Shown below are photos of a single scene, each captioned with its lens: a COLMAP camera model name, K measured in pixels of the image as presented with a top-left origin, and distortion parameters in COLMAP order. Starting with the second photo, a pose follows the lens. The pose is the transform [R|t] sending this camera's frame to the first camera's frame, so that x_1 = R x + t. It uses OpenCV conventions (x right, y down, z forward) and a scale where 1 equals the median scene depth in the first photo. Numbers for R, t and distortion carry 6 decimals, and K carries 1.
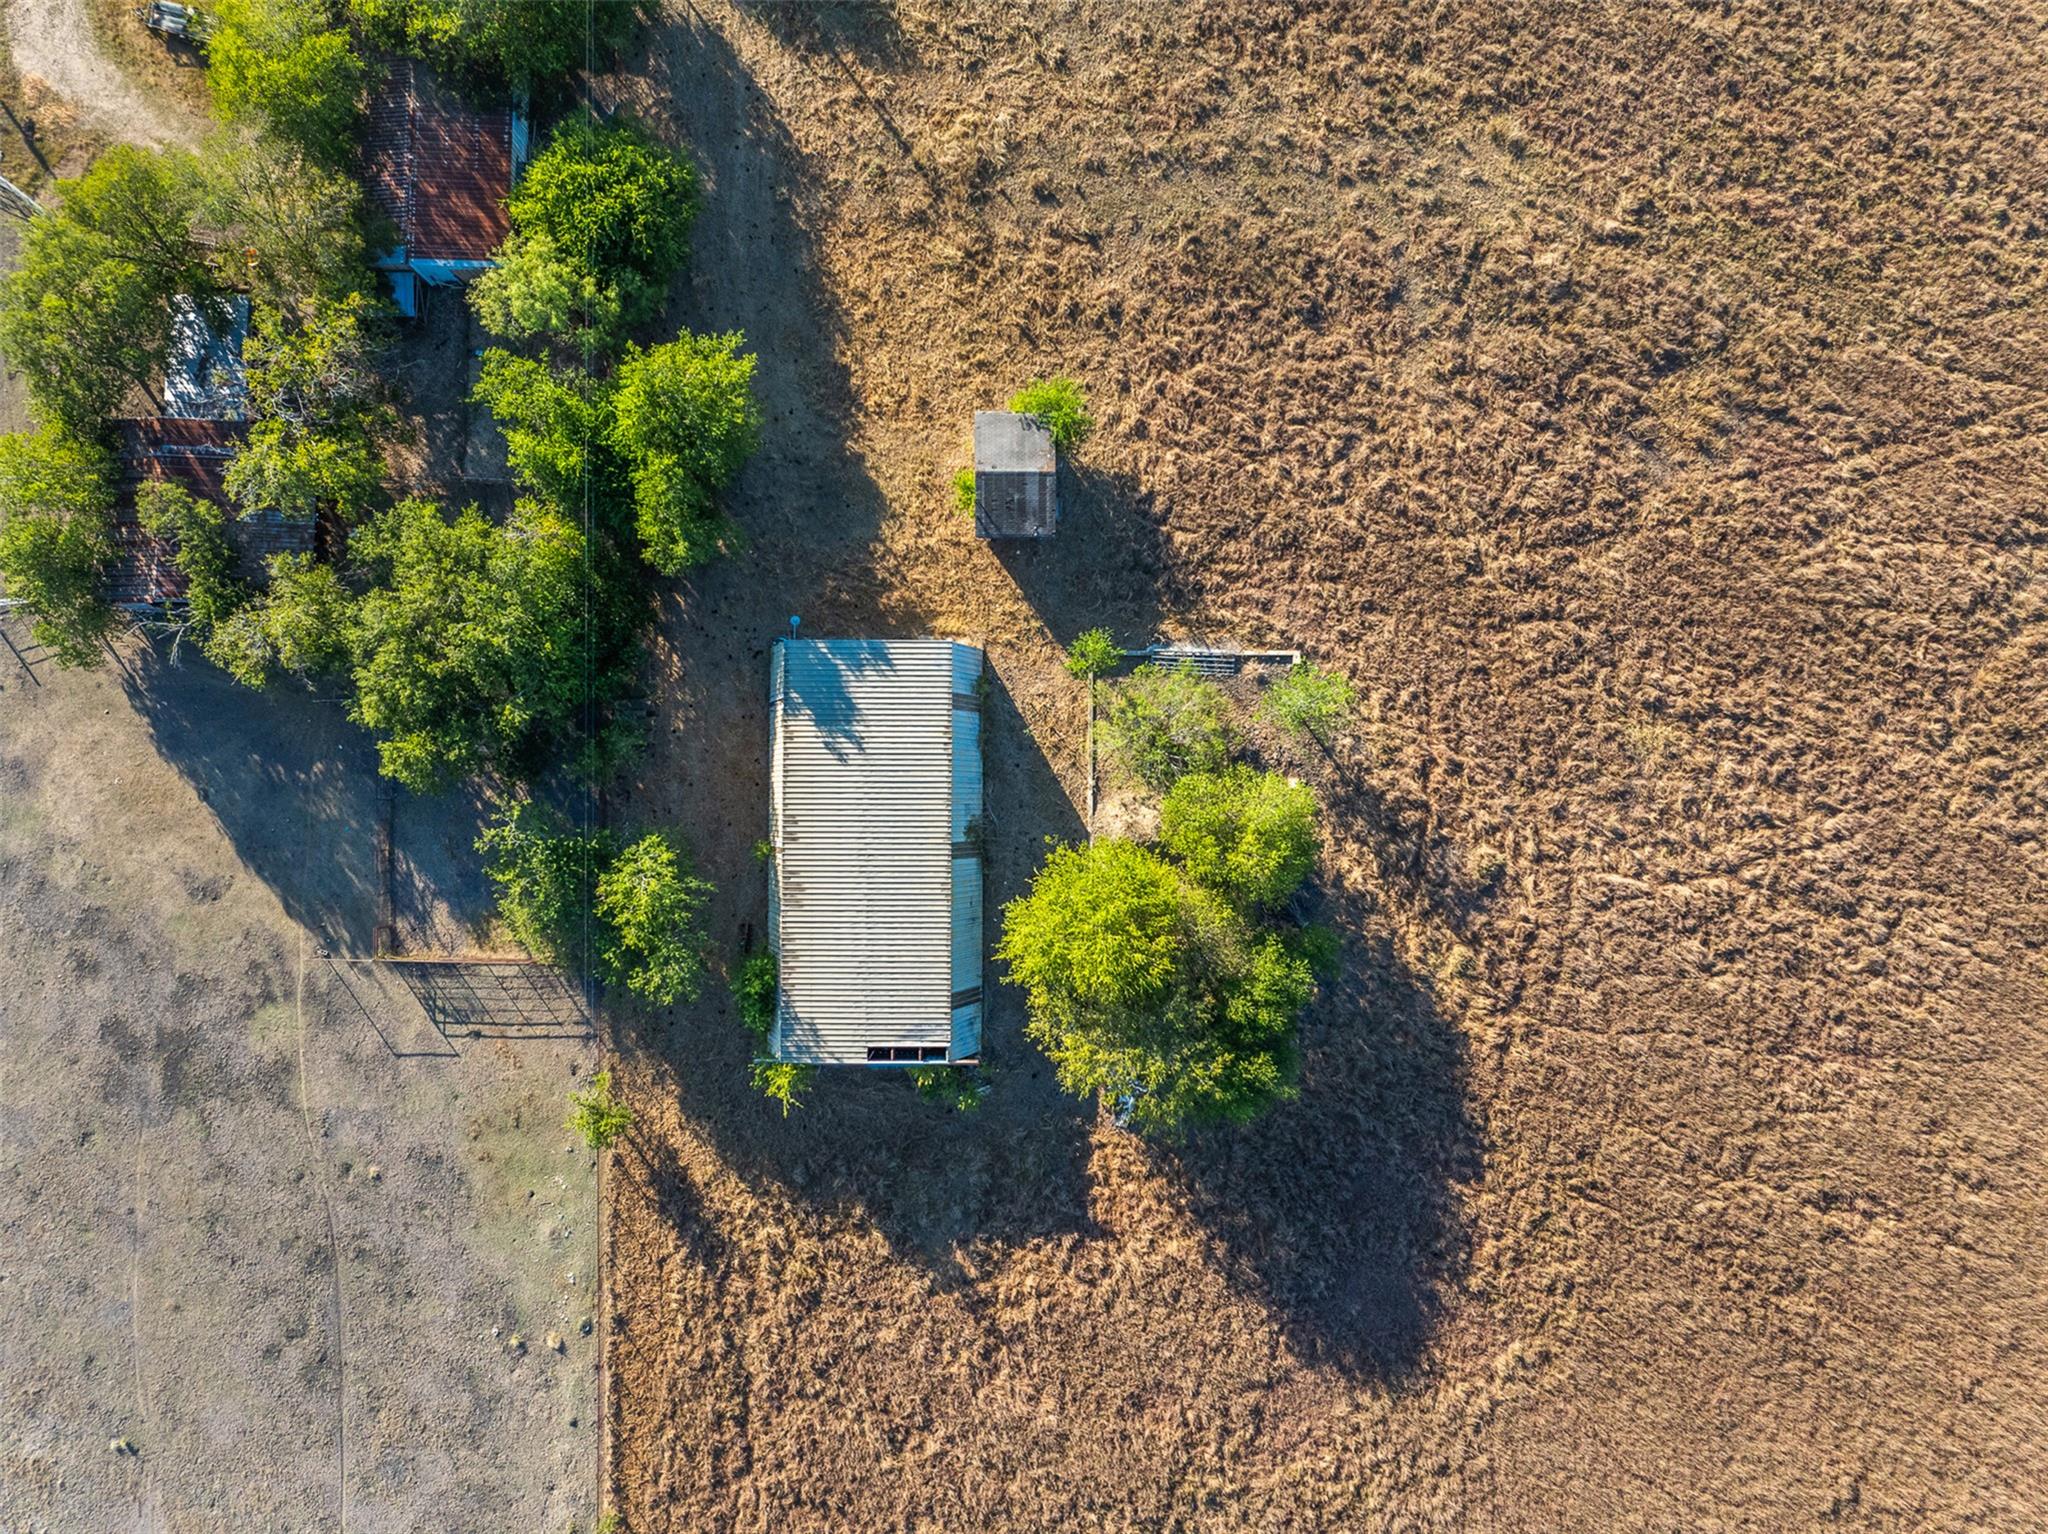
lens RADIAL K [[1419.8, 0, 1022.4], [0, 1419.8, 763.6], [0, 0, 1]] dist [-0.011705, -0.001462]
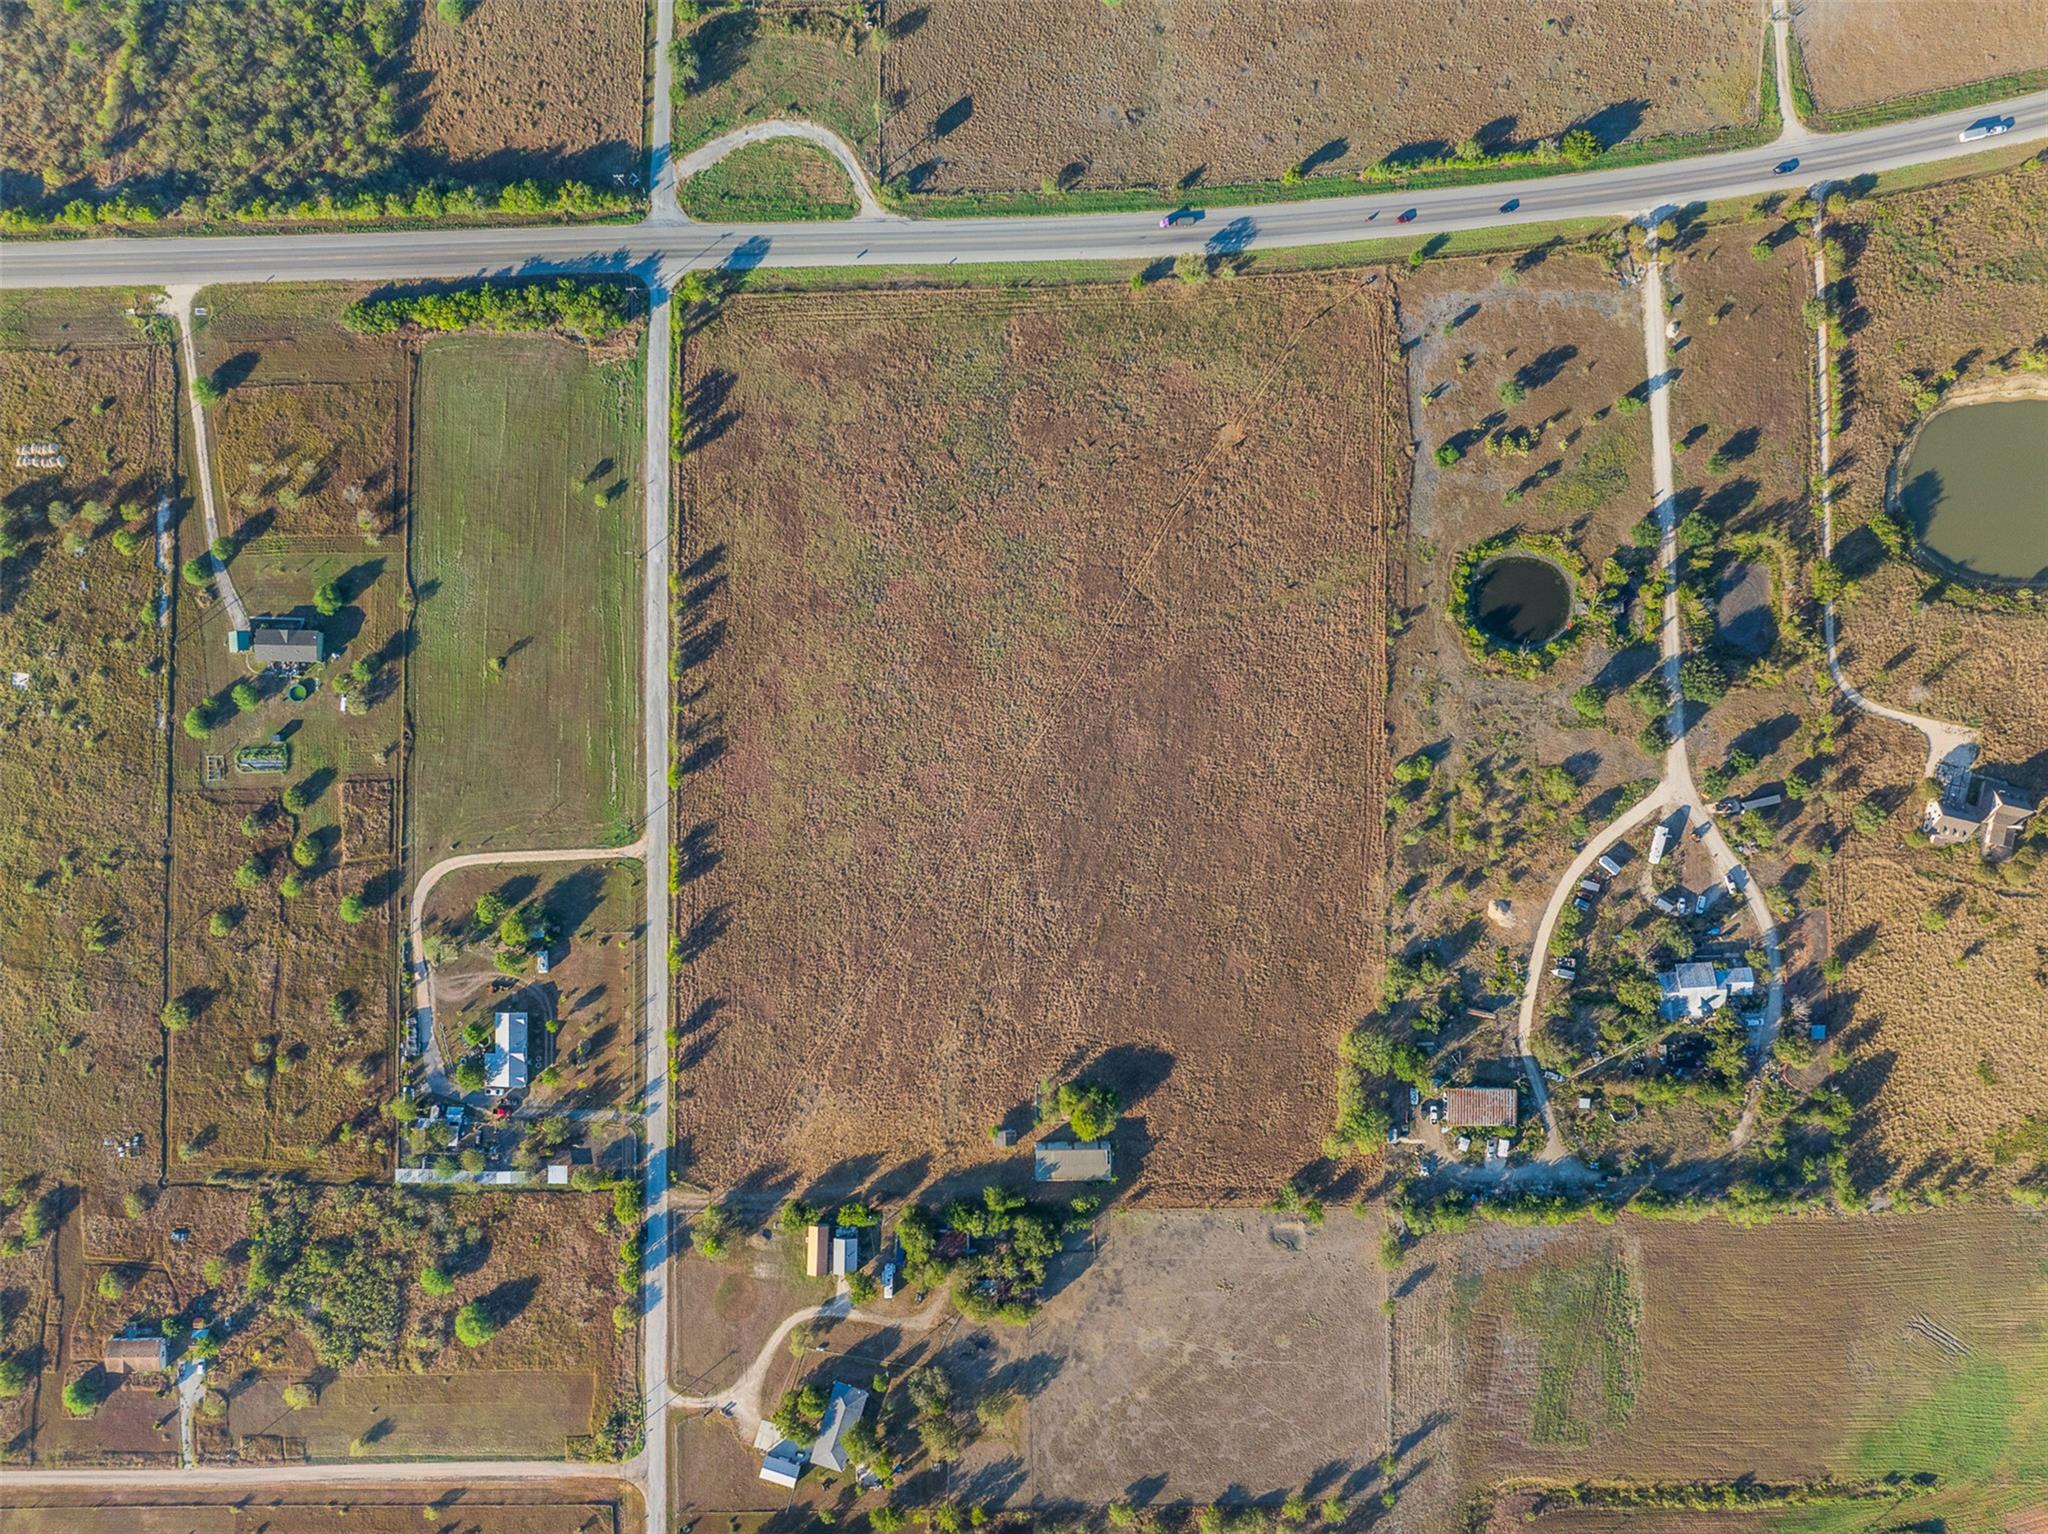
lens RADIAL K [[1419.8, 0, 1027.6], [0, 1419.8, 765.6], [0, 0, 1]] dist [-0.011705, -0.001462]
pose [[-0.017589, -0.999794, 0.010083, 1.428565], [0.999581, -0.017351, 0.023175, -0.226233], [-0.022995, 0.010487, 0.999681, -4.678330]]
